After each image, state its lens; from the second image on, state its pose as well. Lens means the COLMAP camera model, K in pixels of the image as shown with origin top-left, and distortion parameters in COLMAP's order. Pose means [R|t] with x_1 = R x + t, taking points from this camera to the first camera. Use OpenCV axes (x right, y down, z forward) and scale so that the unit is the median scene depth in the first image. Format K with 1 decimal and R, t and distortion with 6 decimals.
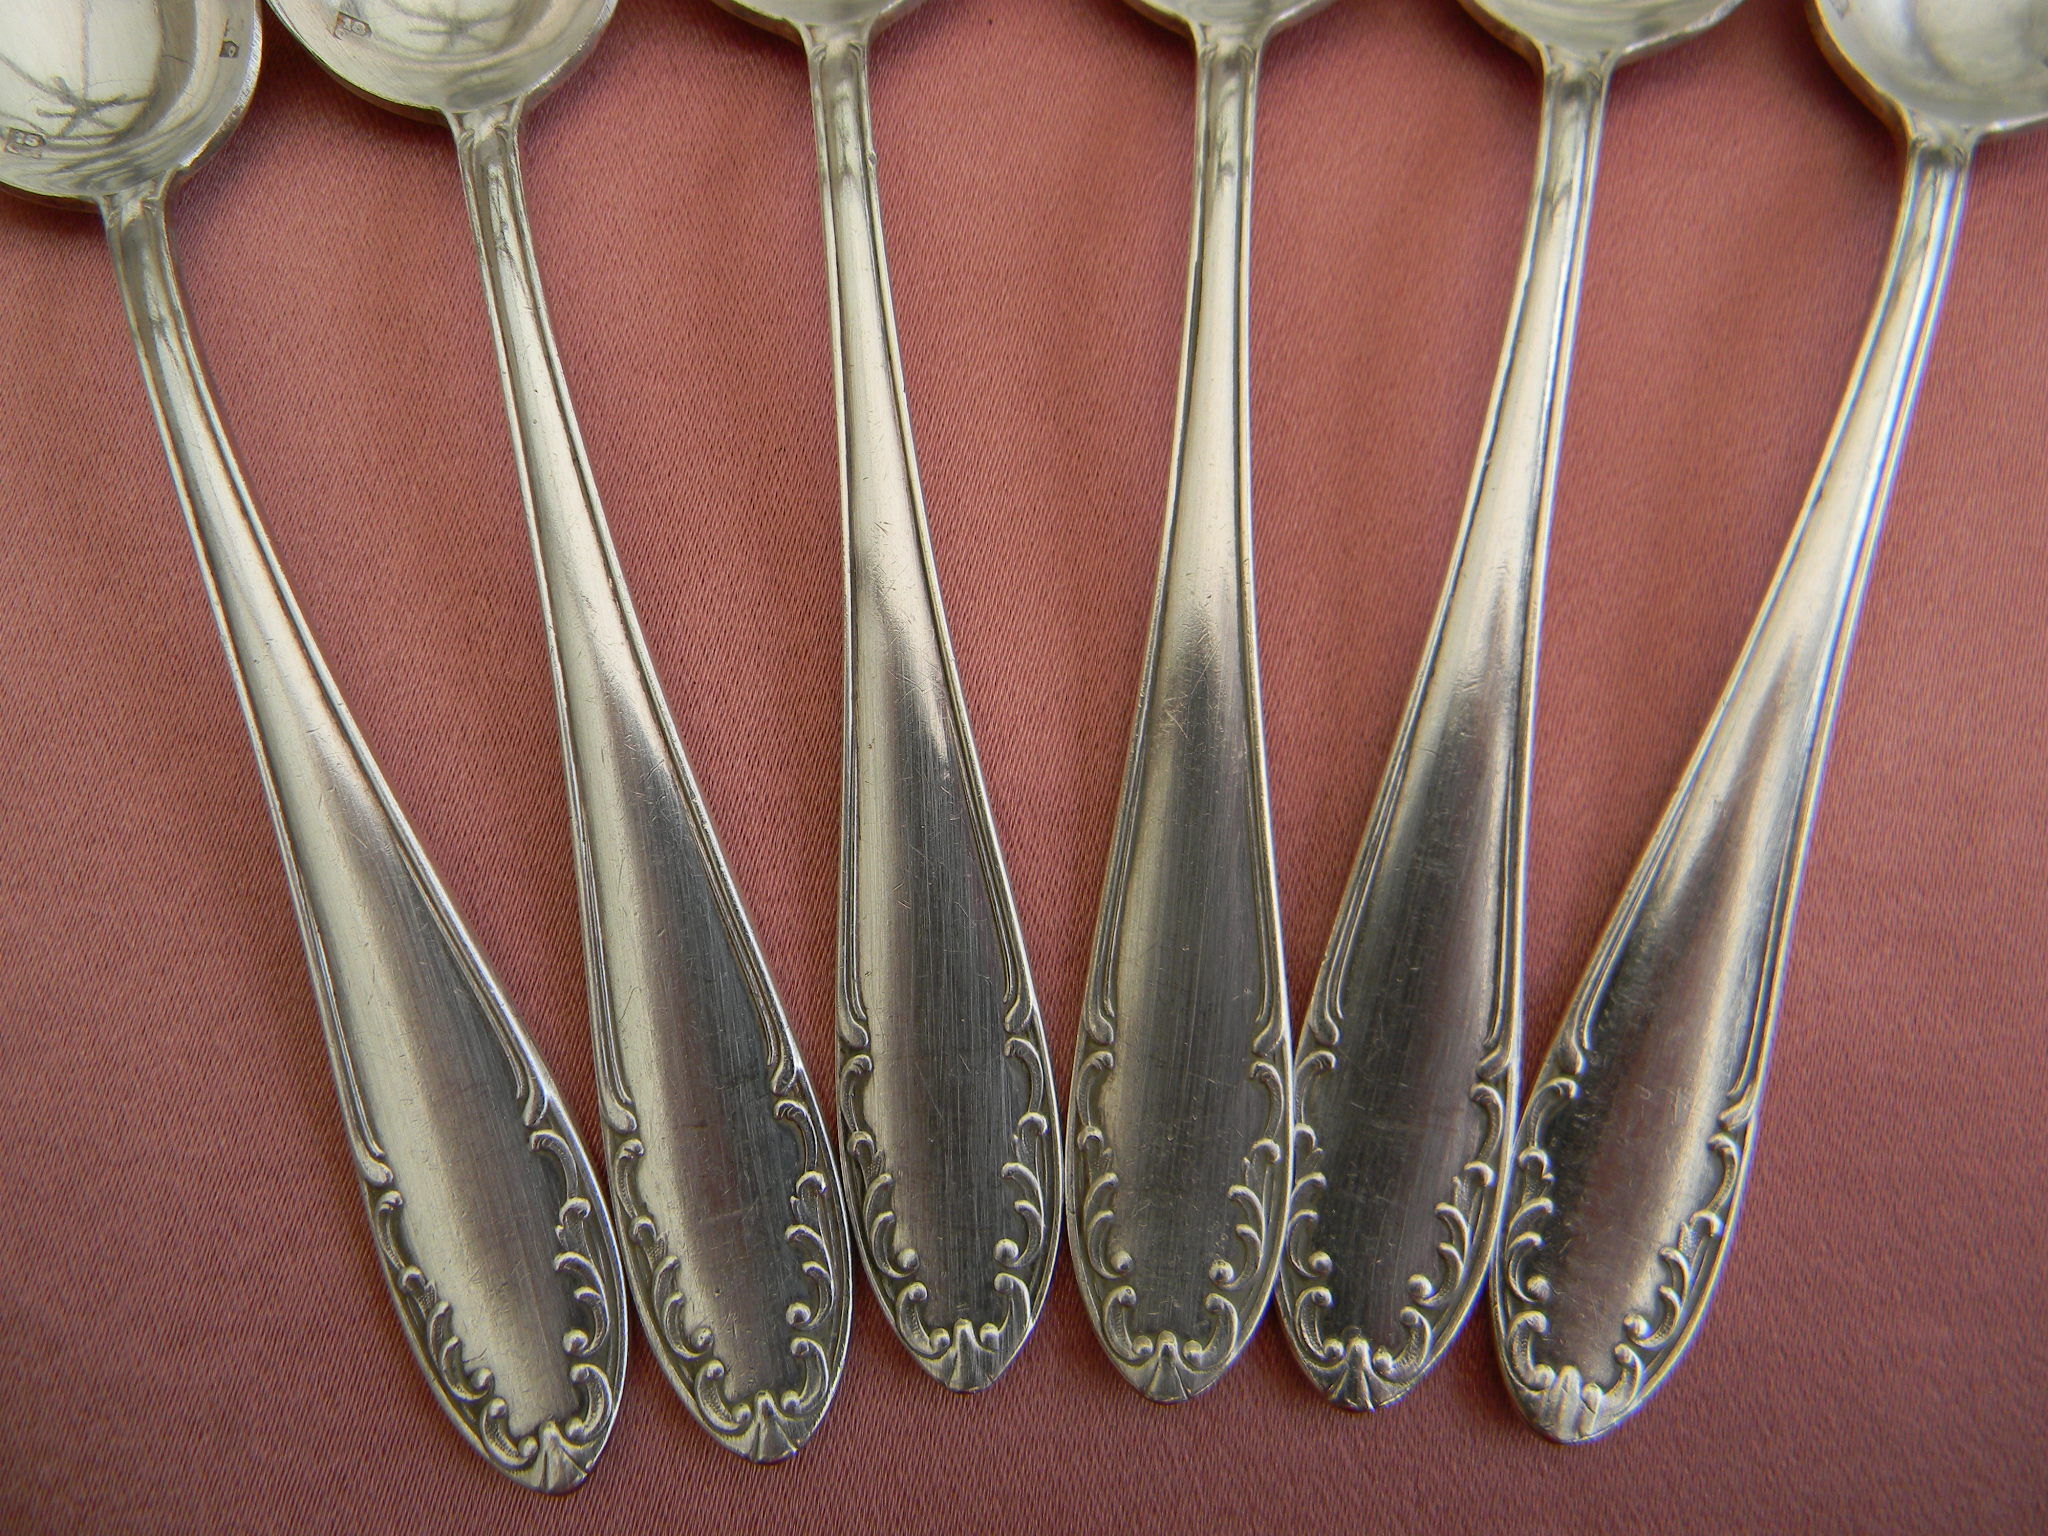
lens RADIAL K [[1694.0, 0, 1024.0], [0, 1694.0, 768.0], [0, 0, 1]] dist [0.005344, -0.041239]
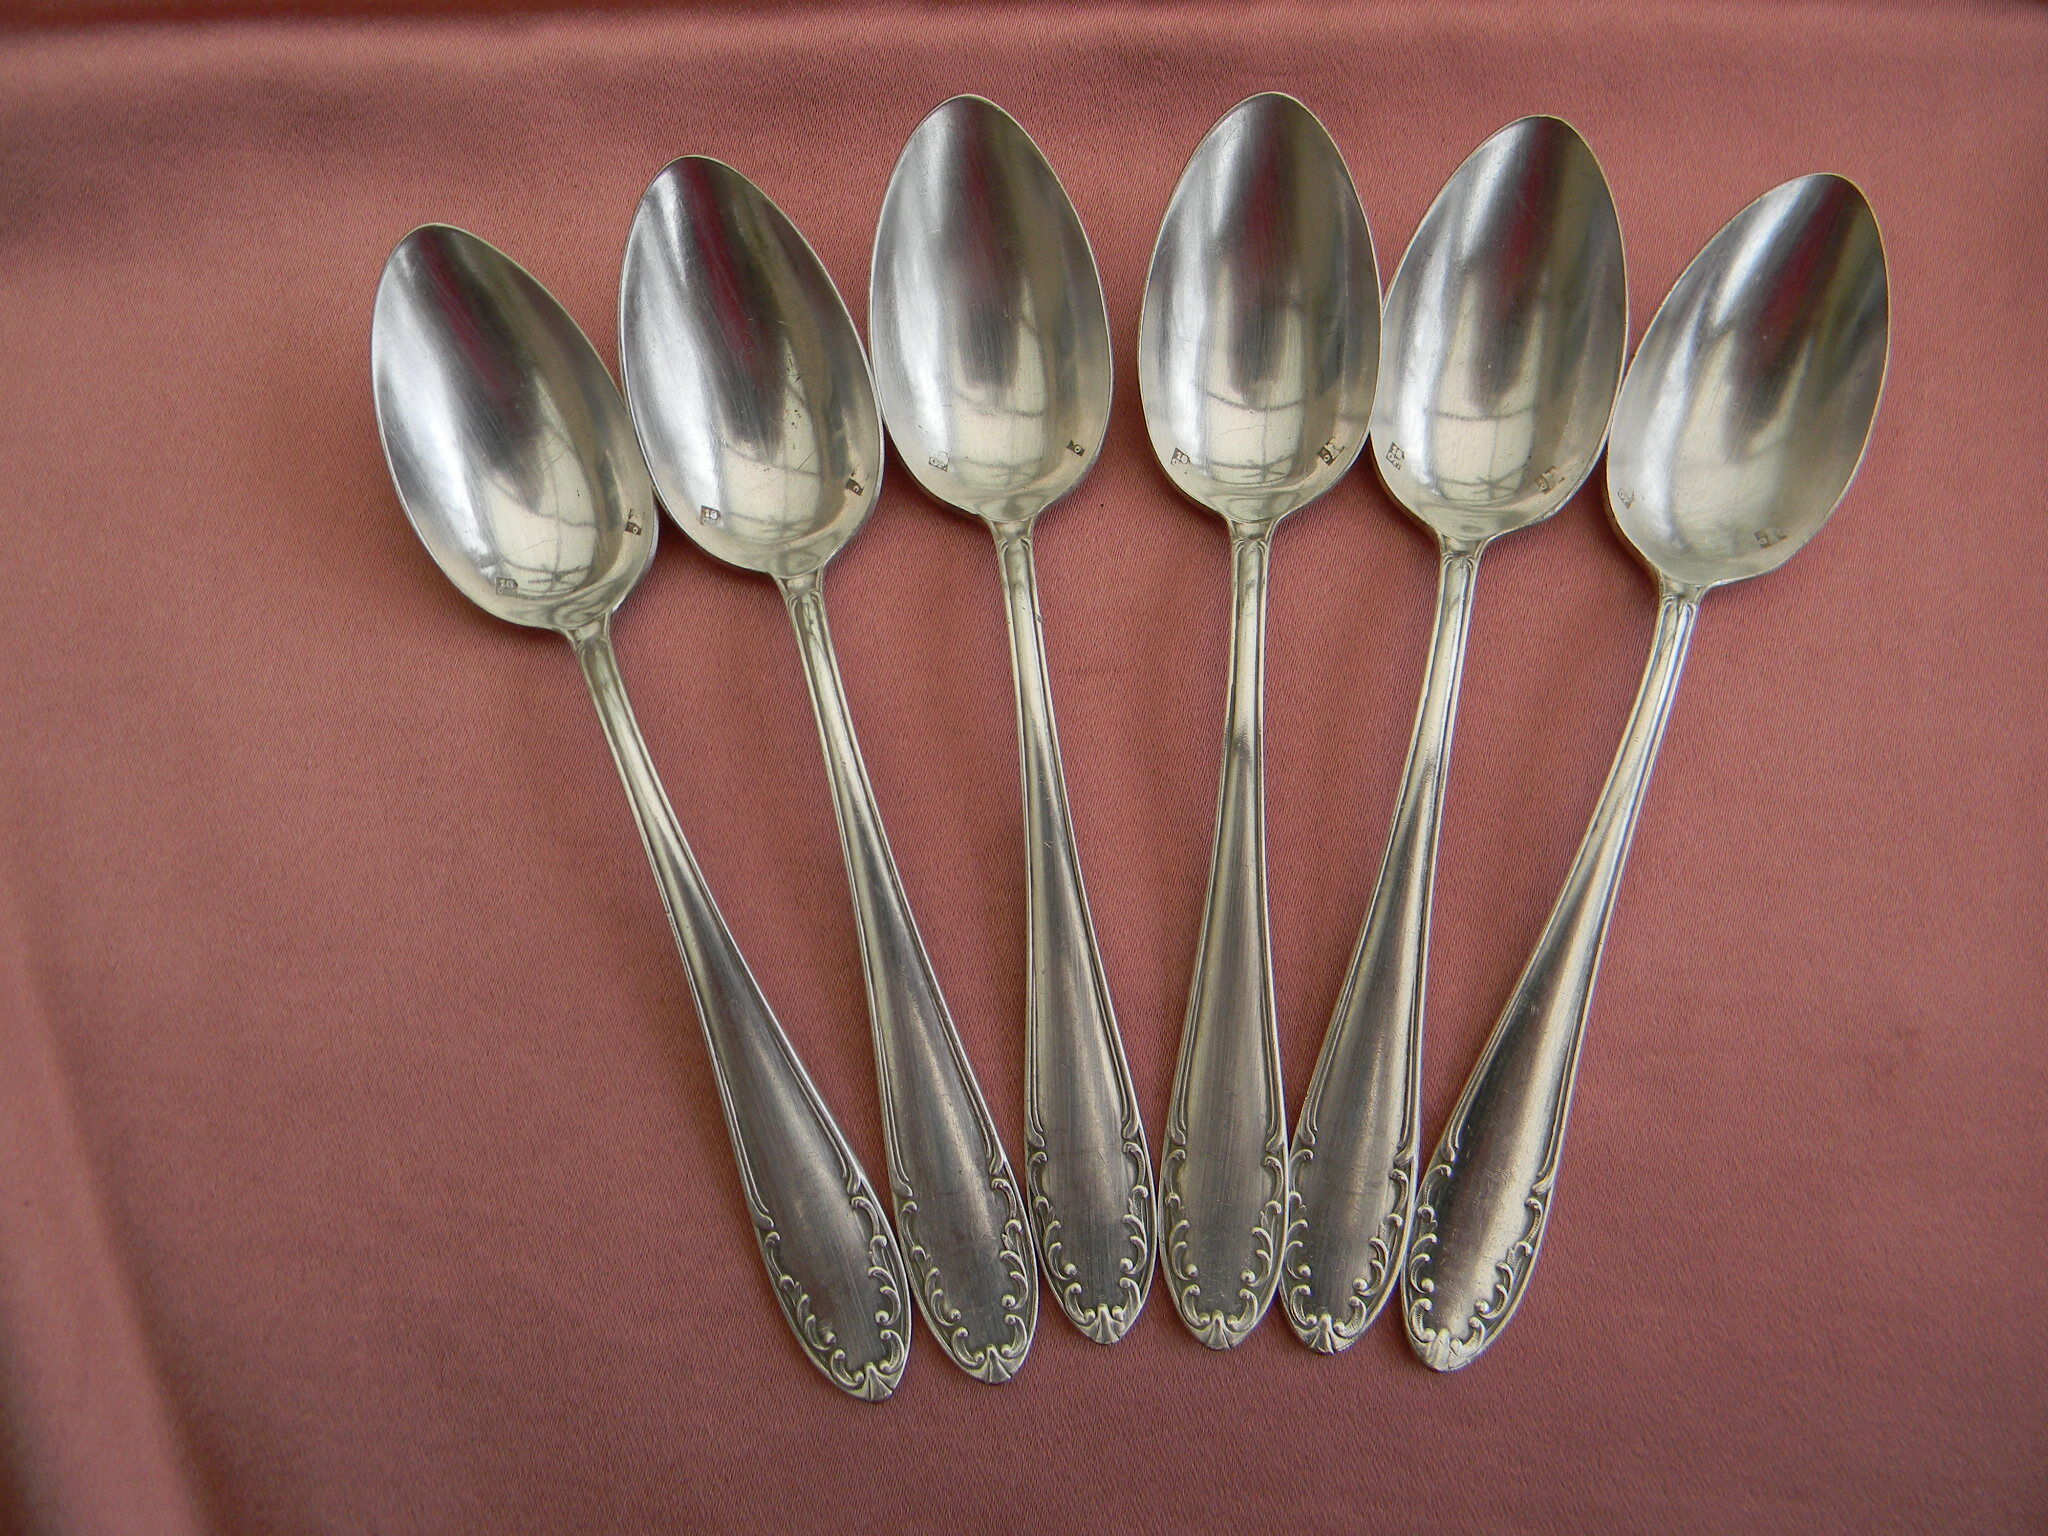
lens RADIAL K [[1729.4, 0, 1024.0], [0, 1729.4, 768.0], [0, 0, 1]] dist [-0.002902, 0.000559]
pose [[0.999997, -0.002497, 0.000712, -0.115717], [0.002491, 0.999955, 0.009106, -0.246941], [-0.000735, -0.009104, 0.999958, -0.788341]]
